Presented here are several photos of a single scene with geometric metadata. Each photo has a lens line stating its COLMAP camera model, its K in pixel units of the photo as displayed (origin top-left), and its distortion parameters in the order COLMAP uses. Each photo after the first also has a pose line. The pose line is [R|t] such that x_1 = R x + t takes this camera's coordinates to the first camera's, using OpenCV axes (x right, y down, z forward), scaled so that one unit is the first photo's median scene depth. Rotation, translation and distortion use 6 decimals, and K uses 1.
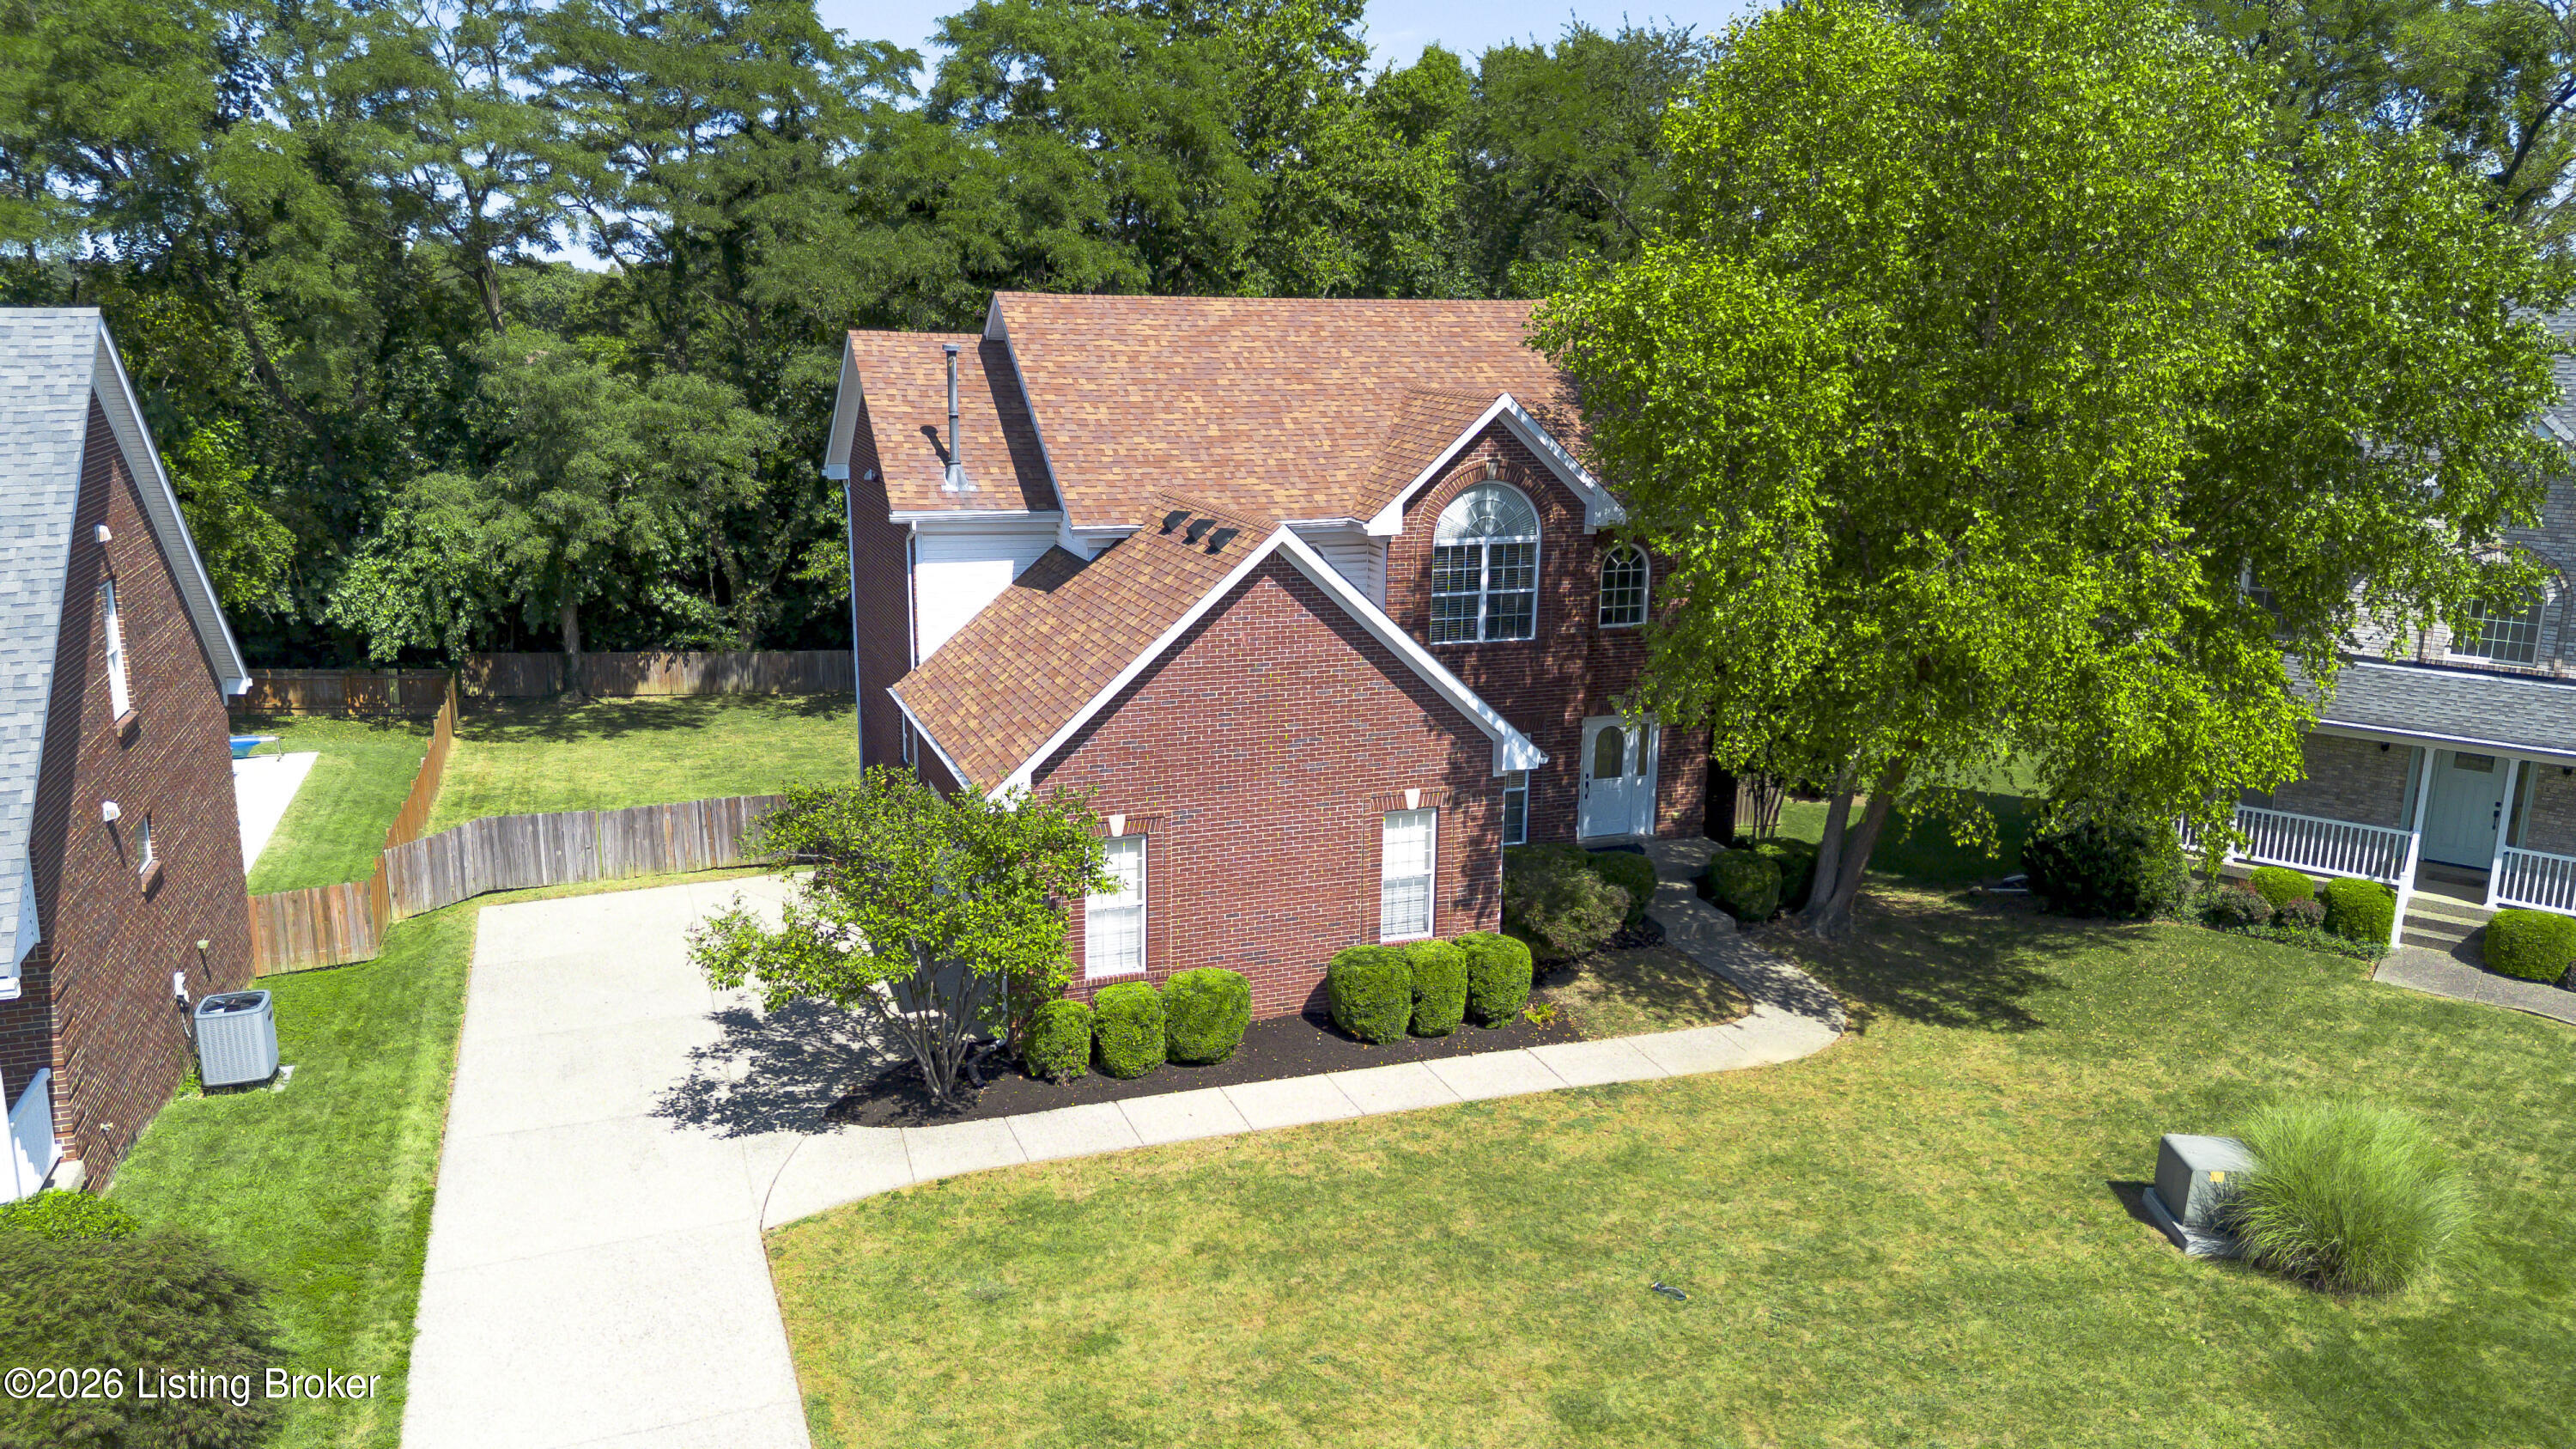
lens RADIAL K [[1820.6, 0, 1293.4], [0, 1820.6, 704.3], [0, 0, 1]] dist [0.065034, -0.070919]
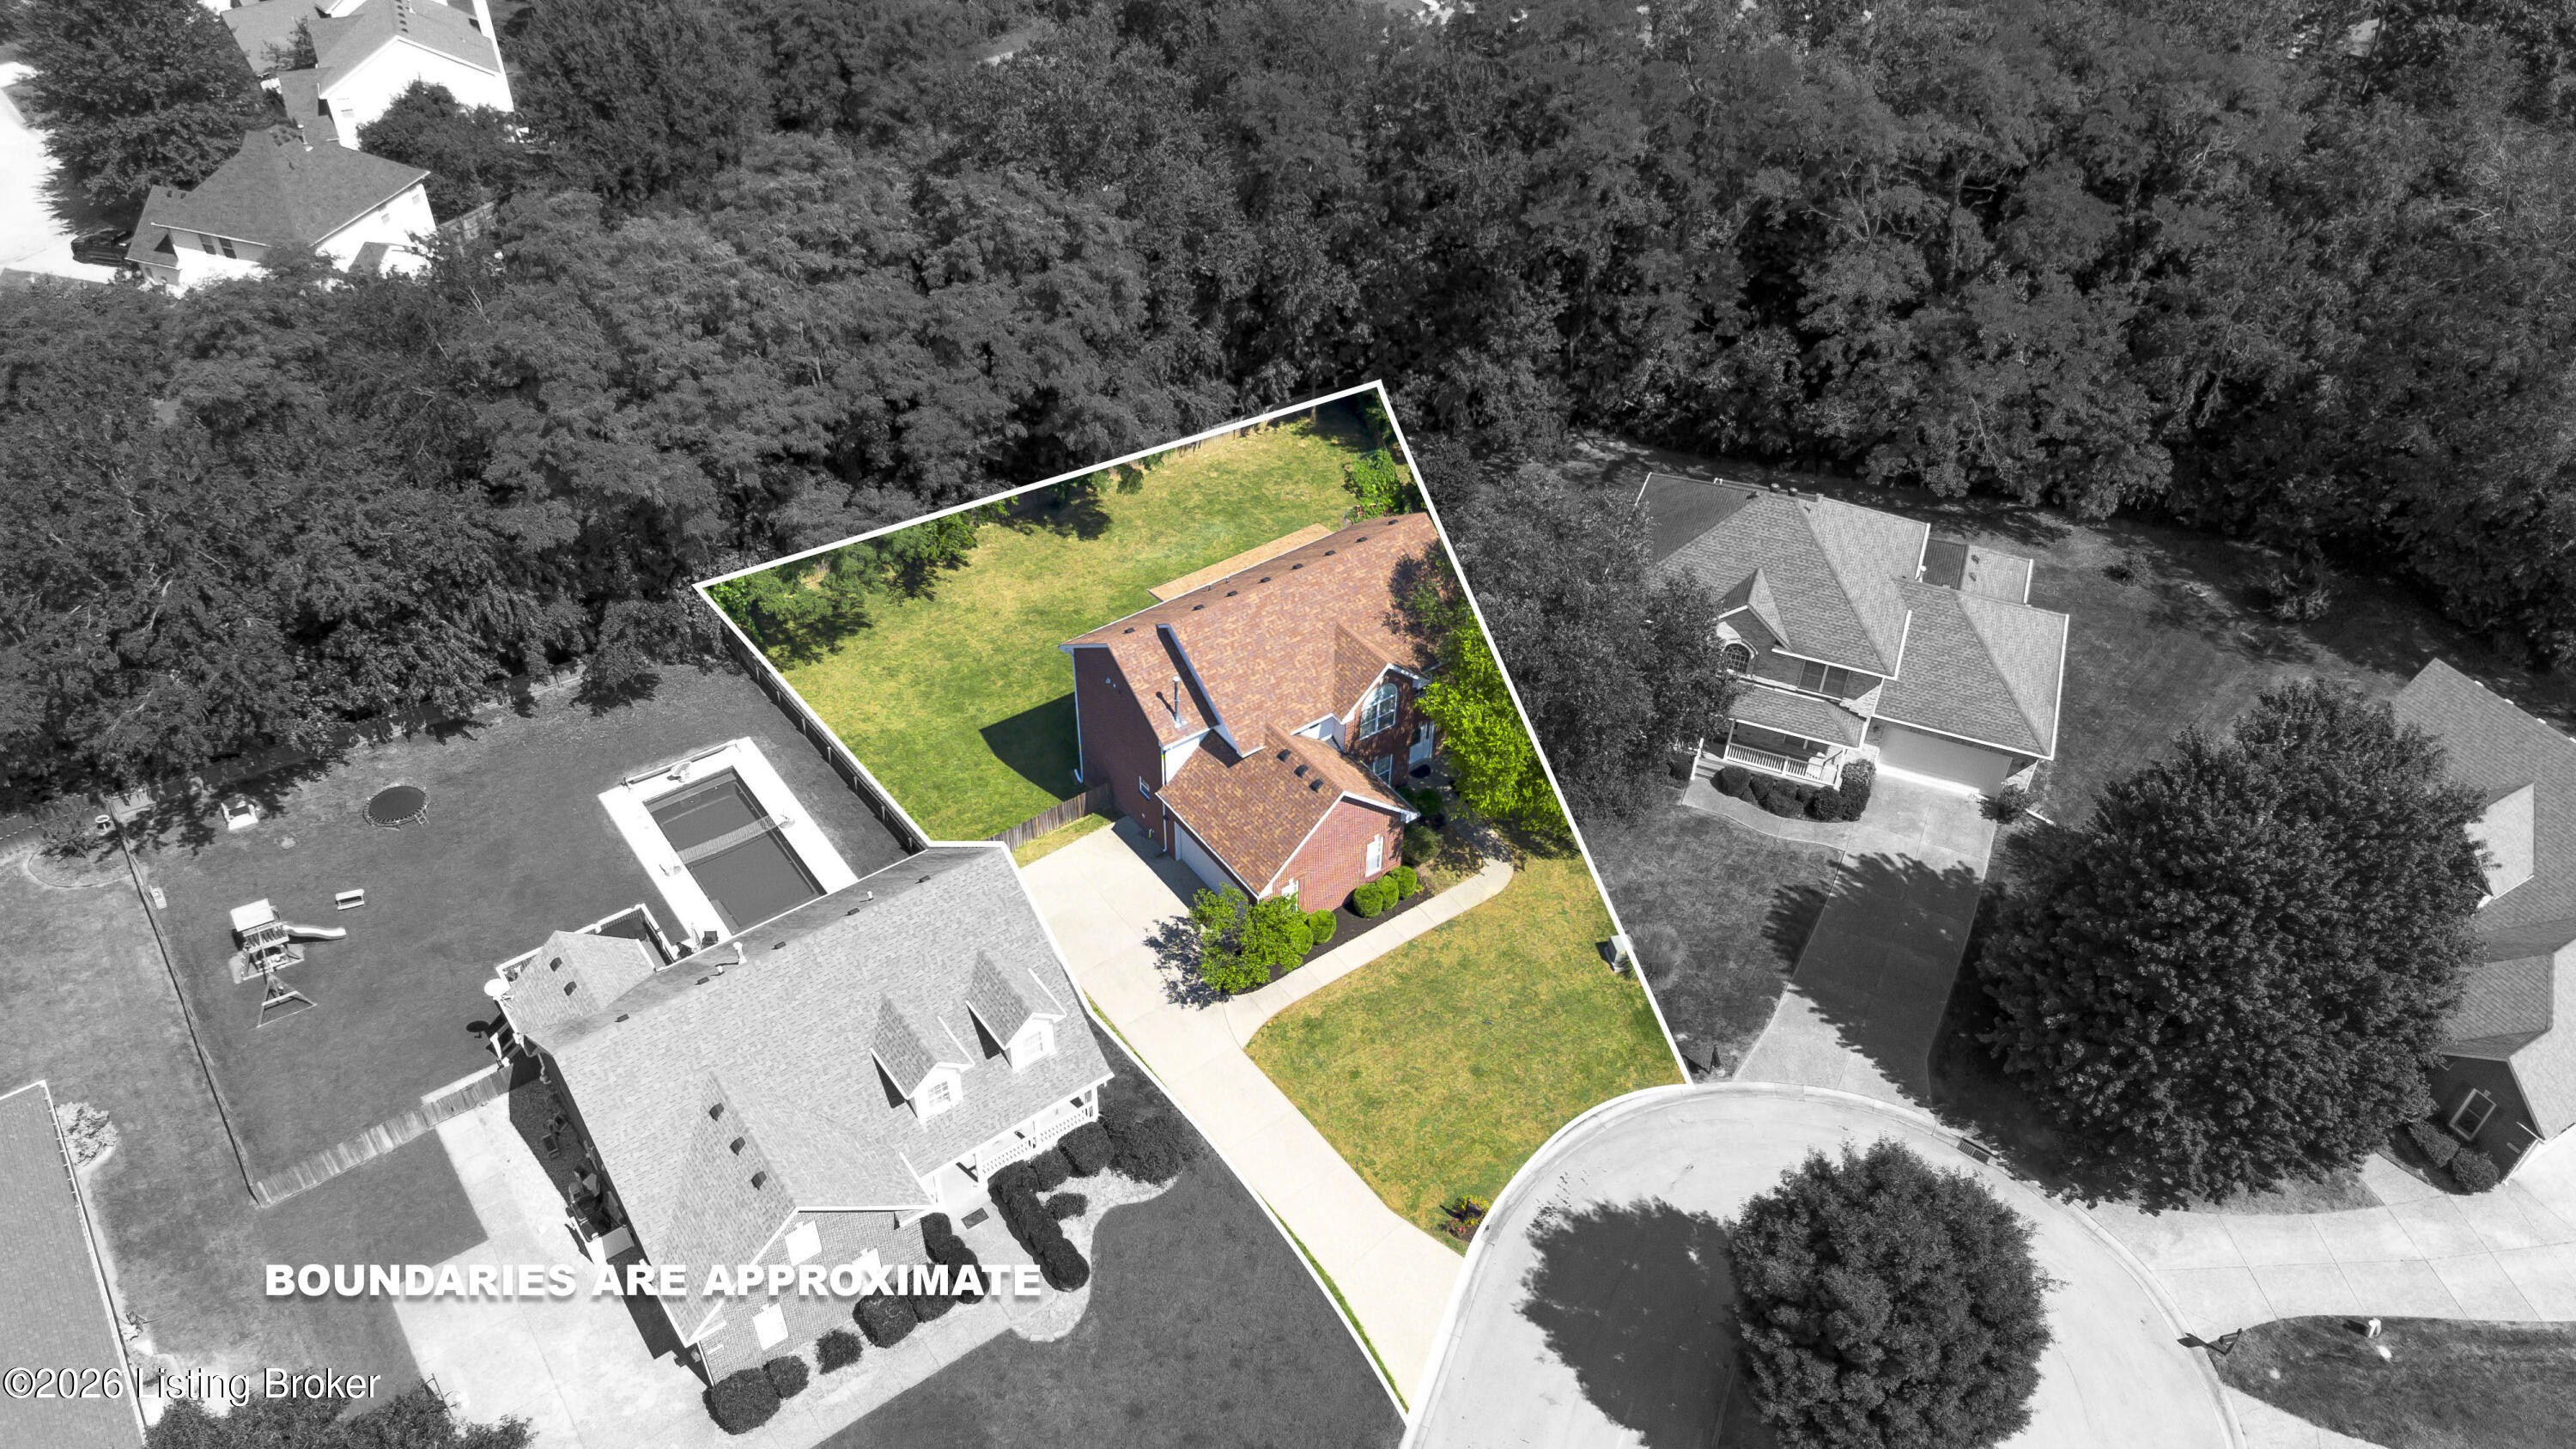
lens RADIAL K [[1820.6, 0, 1283.2], [0, 1820.6, 720.6], [0, 0, 1]] dist [0.065034, -0.070919]
pose [[0.965681, -0.168150, 0.197956, -0.616815], [0.053685, 0.874915, 0.481291, -1.504804], [-0.254124, -0.454146, 0.853916, -1.335949]]
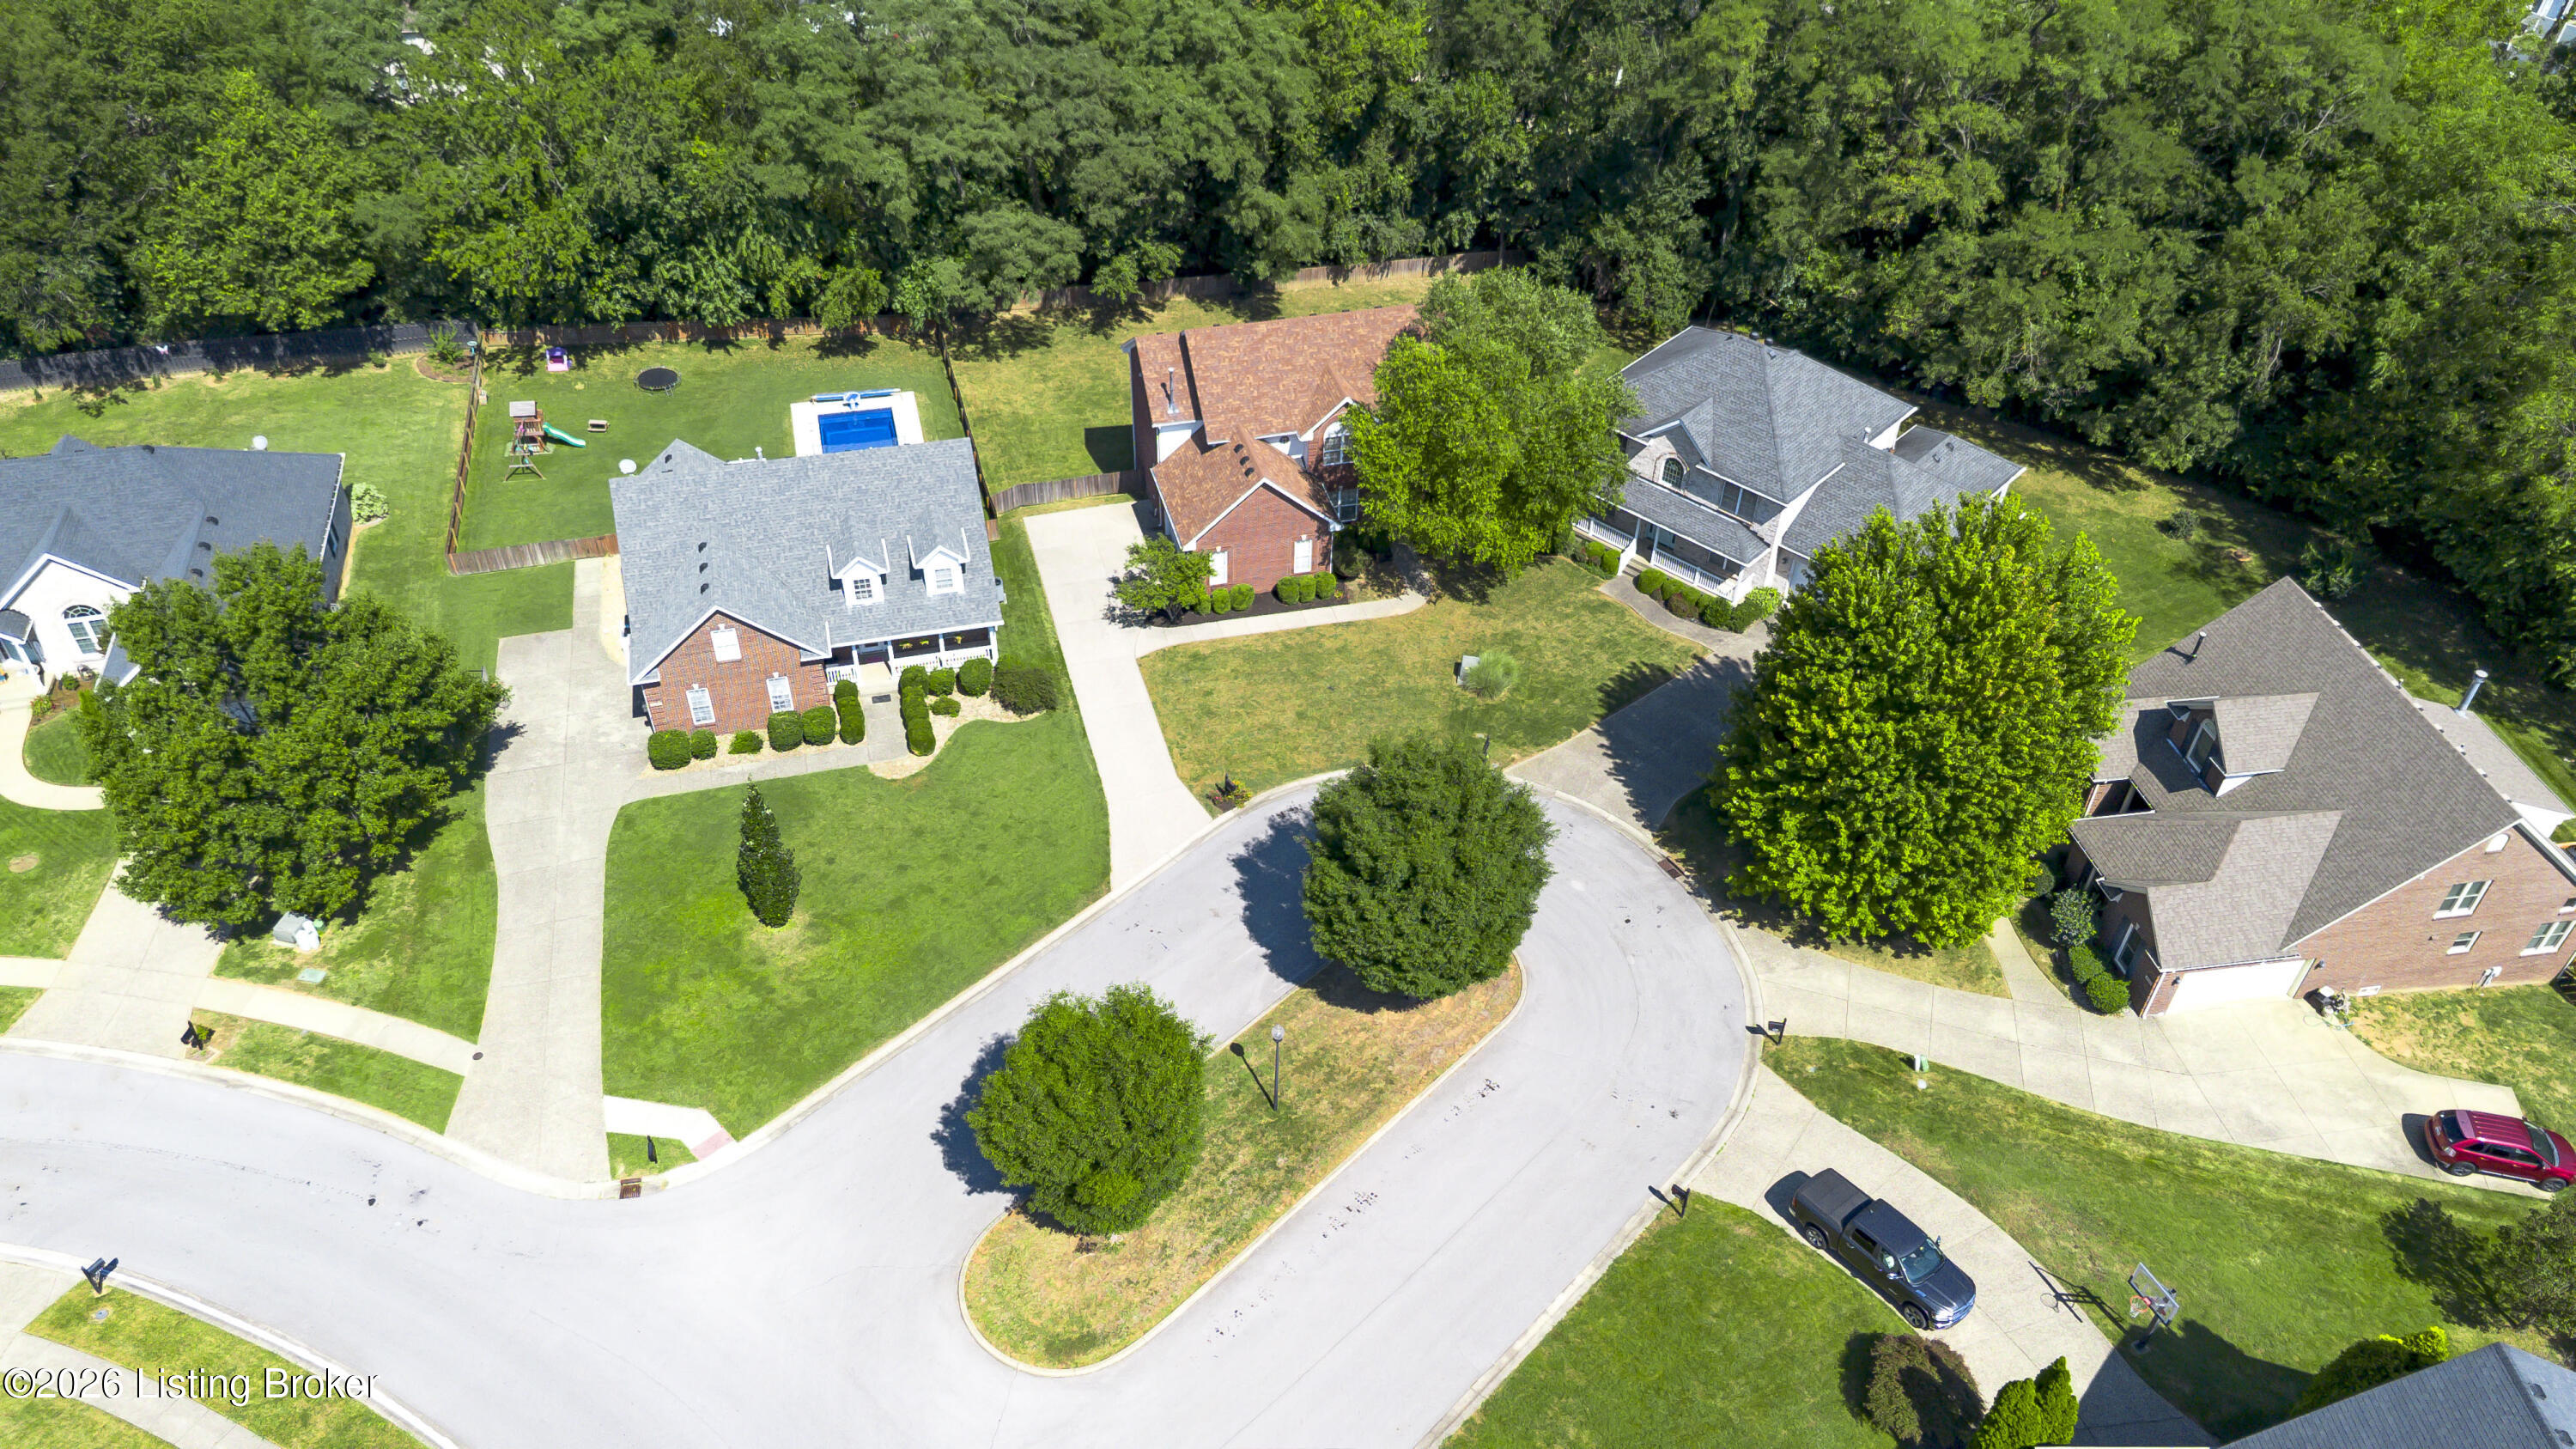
lens RADIAL K [[1820.6, 0, 1282.7], [0, 1820.6, 727.7], [0, 0, 1]] dist [0.065034, -0.070919]
pose [[0.994004, 0.072815, -0.081566, 0.334981], [-0.025648, 0.880456, 0.473434, -1.278071], [0.106289, -0.468504, 0.877044, -2.236244]]
